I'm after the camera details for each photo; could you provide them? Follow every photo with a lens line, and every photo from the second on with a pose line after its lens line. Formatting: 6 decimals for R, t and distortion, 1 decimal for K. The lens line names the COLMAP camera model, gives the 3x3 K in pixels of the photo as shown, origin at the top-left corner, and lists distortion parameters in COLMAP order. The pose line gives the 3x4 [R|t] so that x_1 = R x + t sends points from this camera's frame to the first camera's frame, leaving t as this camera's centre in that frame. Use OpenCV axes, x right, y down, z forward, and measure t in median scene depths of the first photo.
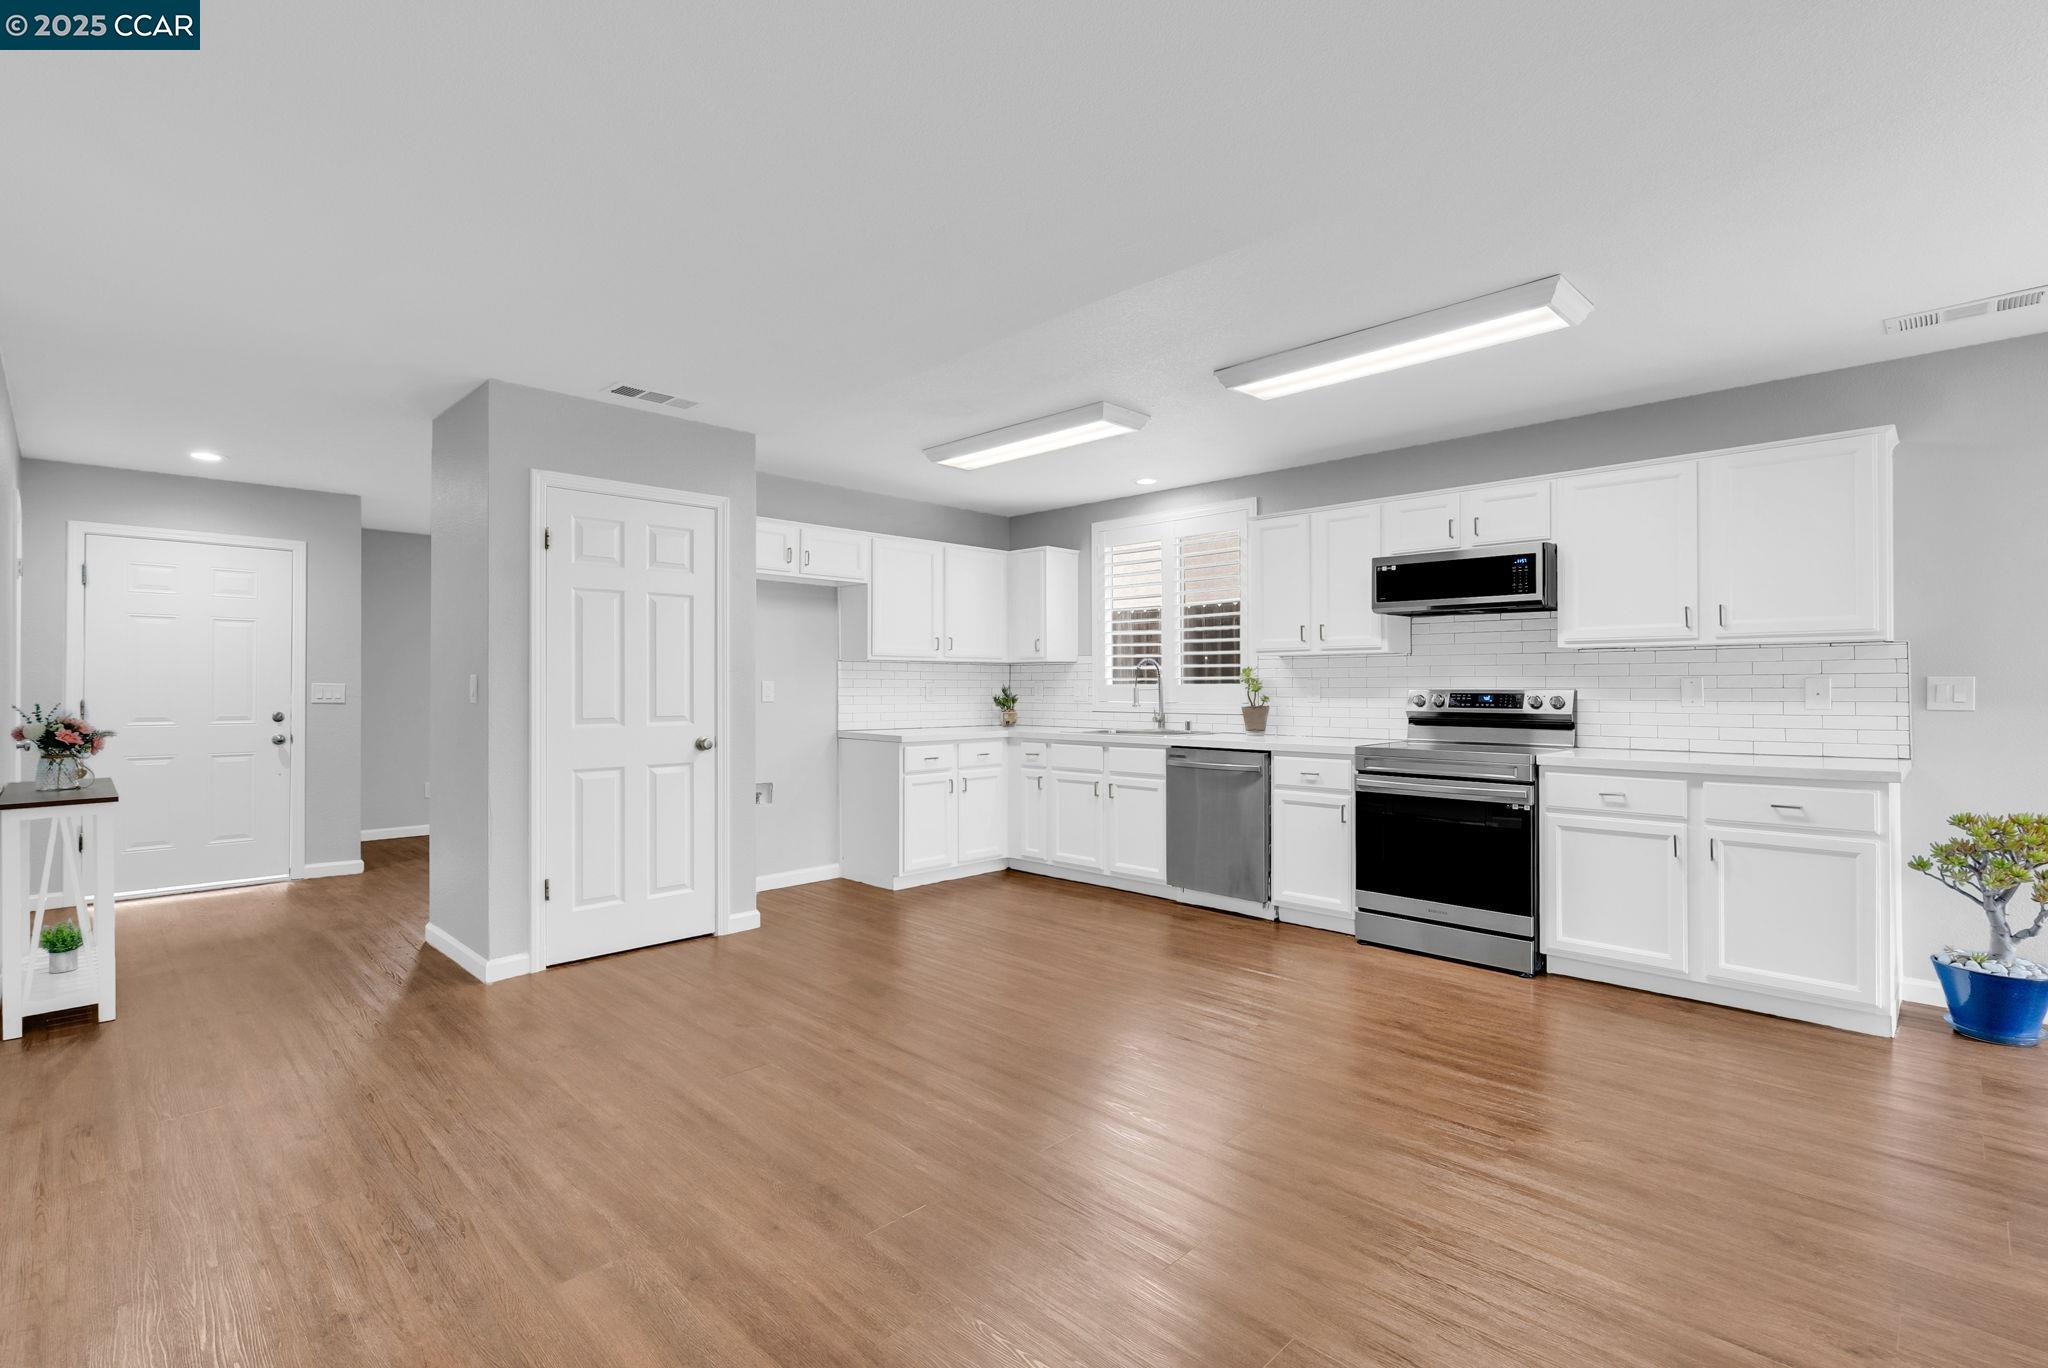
lens RADIAL K [[942.1, 0, 1031.4], [0, 942.1, 676.8], [0, 0, 1]] dist [0.000542, -0.000015]
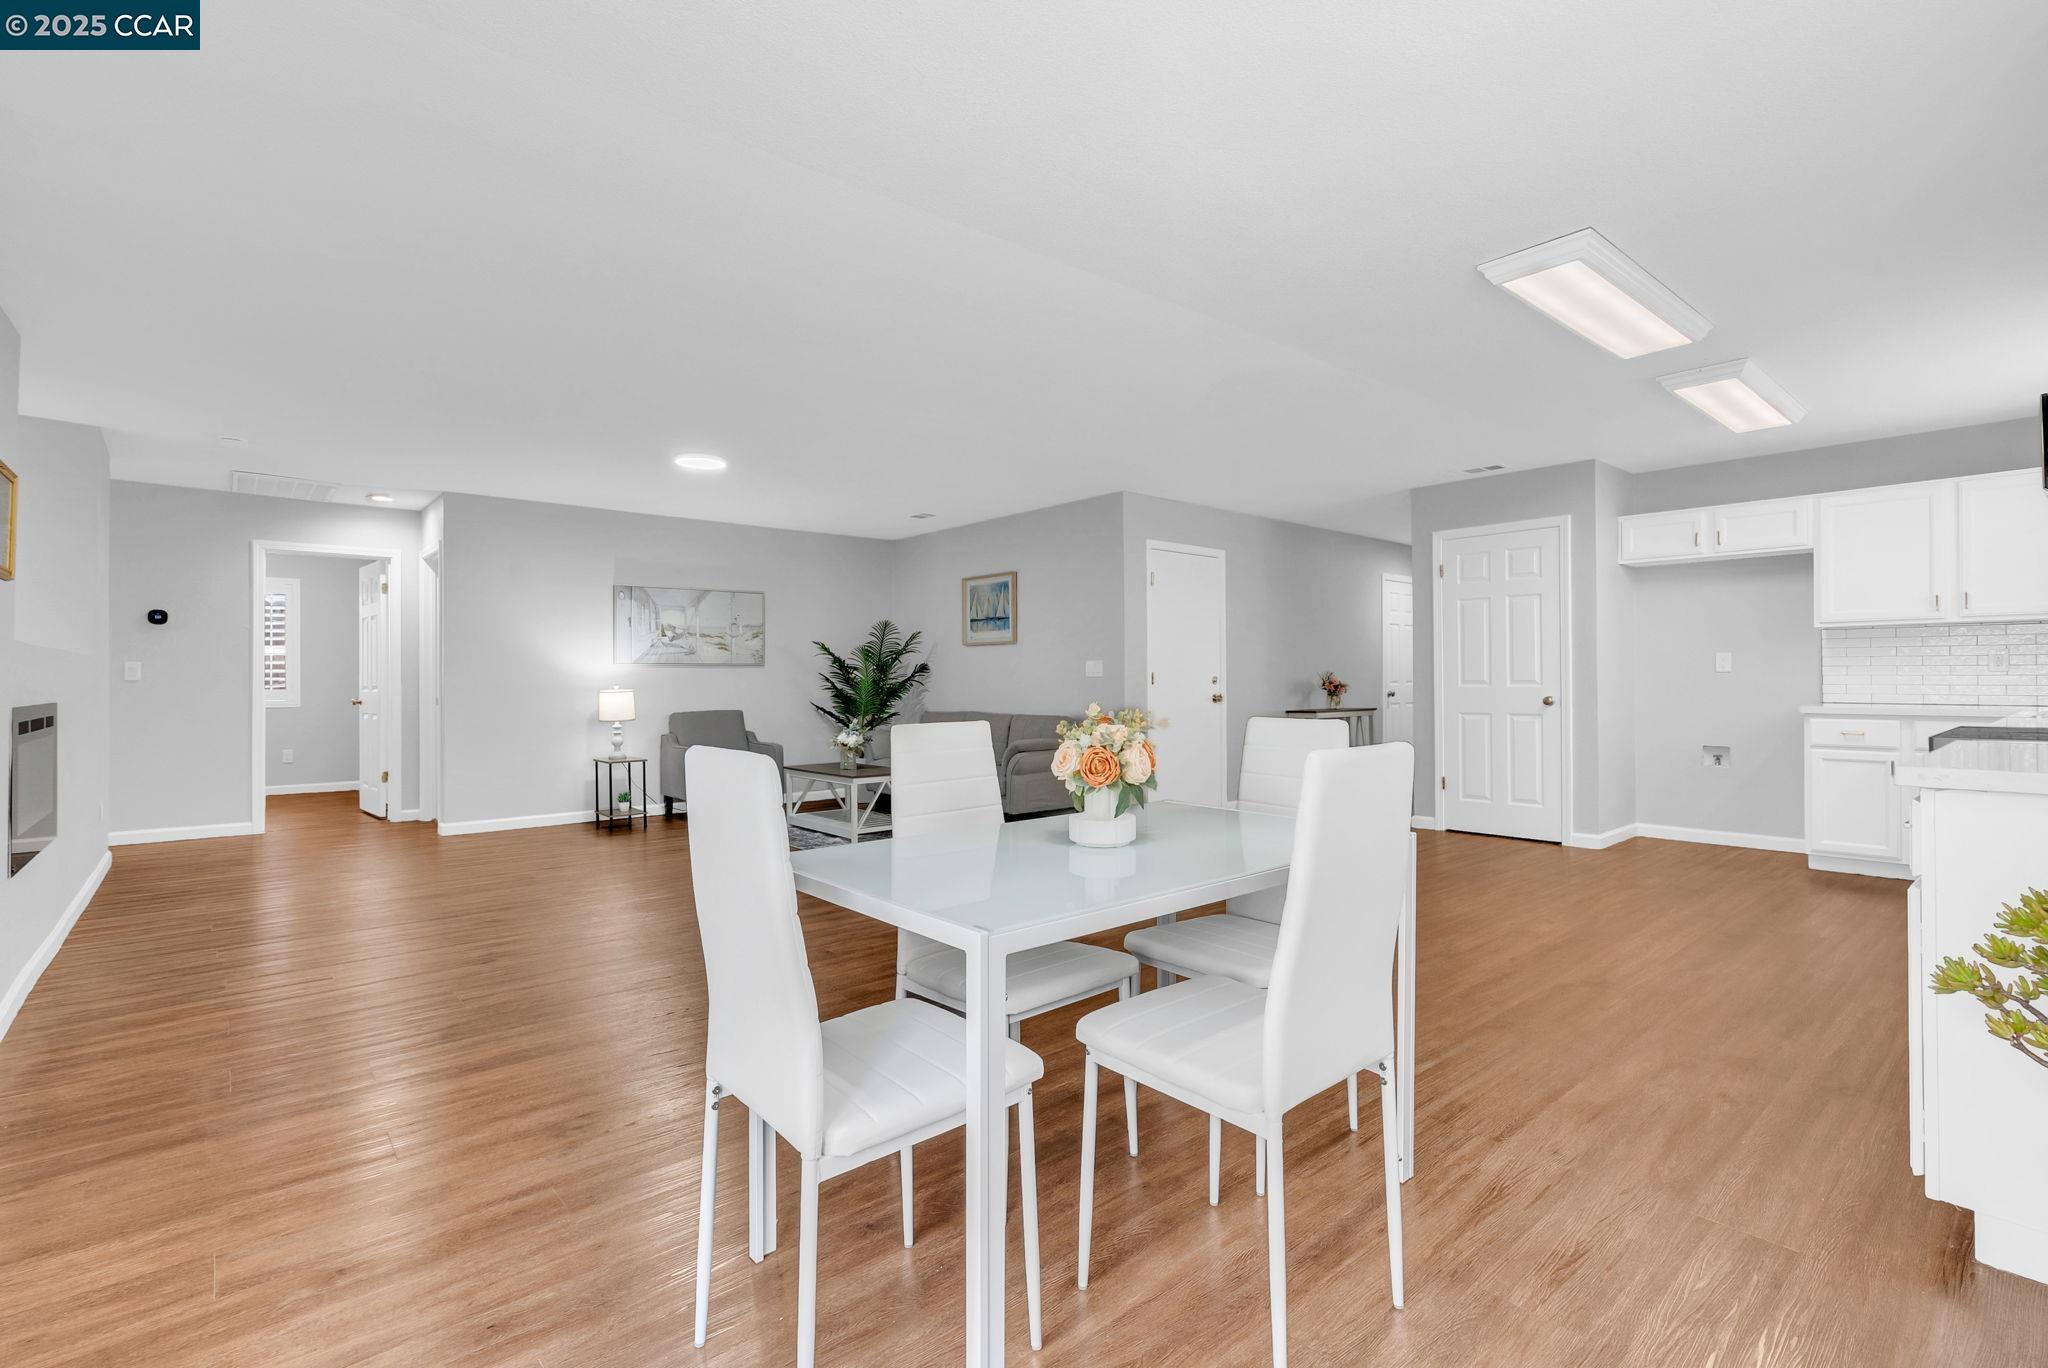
lens RADIAL K [[936.0, 0, 1018.3], [0, 936.0, 676.6], [0, 0, 1]] dist [-0.018225, 0.000121]
pose [[-0.091048, -0.001829, -0.995845, 1.051712], [0.017191, 0.999846, -0.003408, 0.026666], [0.995698, -0.017430, -0.091002, 0.354251]]
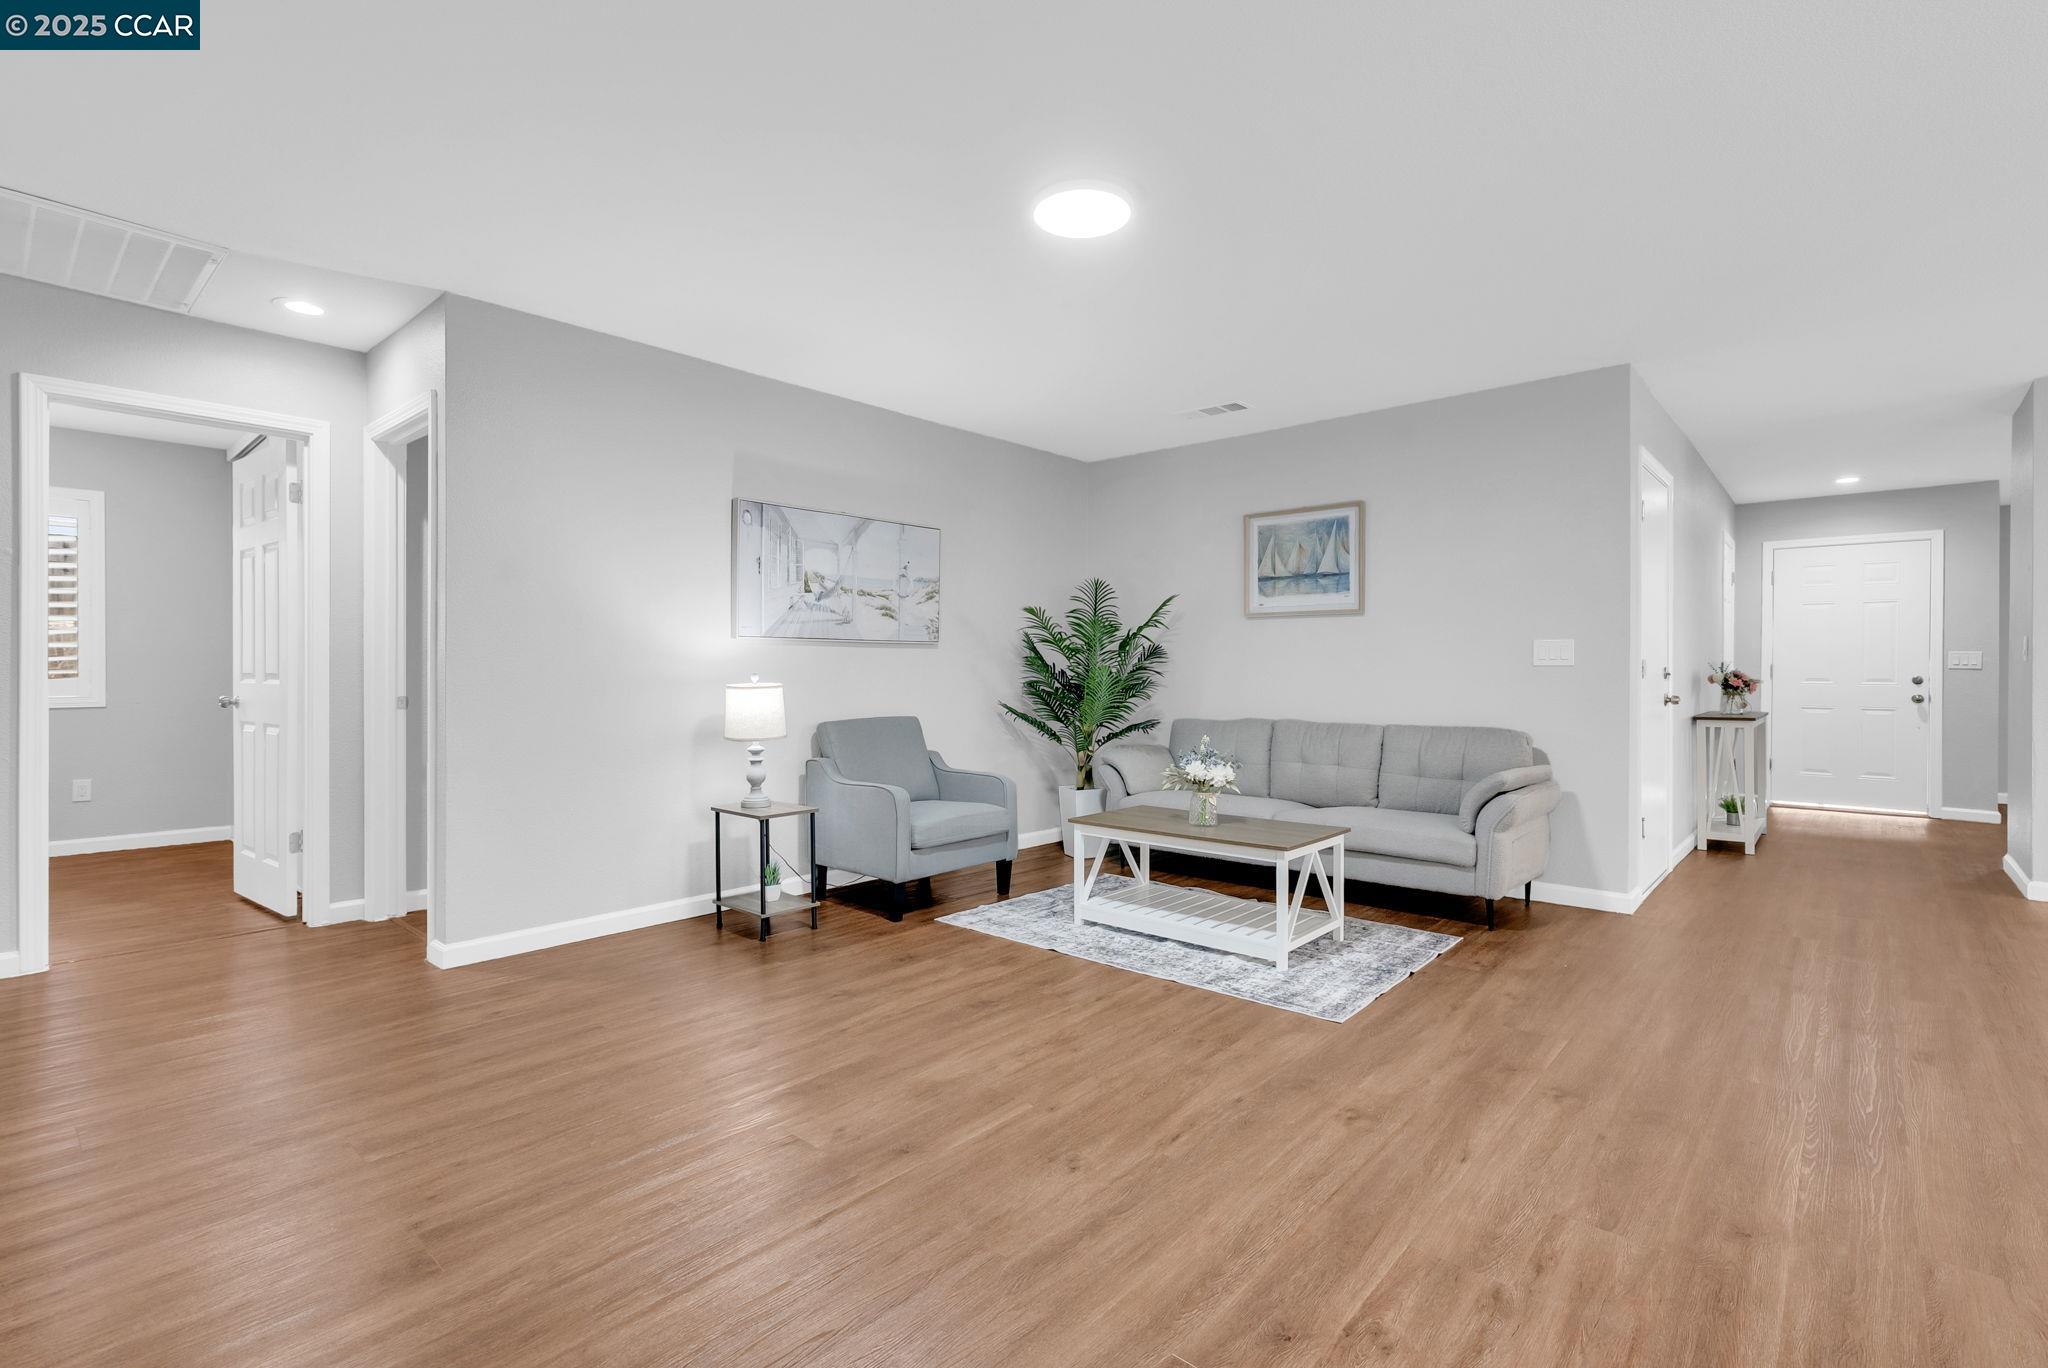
lens RADIAL K [[936.0, 0, 1018.3], [0, 936.0, 676.6], [0, 0, 1]] dist [-0.018225, 0.000121]
pose [[0.039349, 0.006386, -0.999205, 0.433660], [0.011482, 0.999911, 0.006843, 0.022835], [0.999160, -0.011742, 0.039272, -0.251185]]
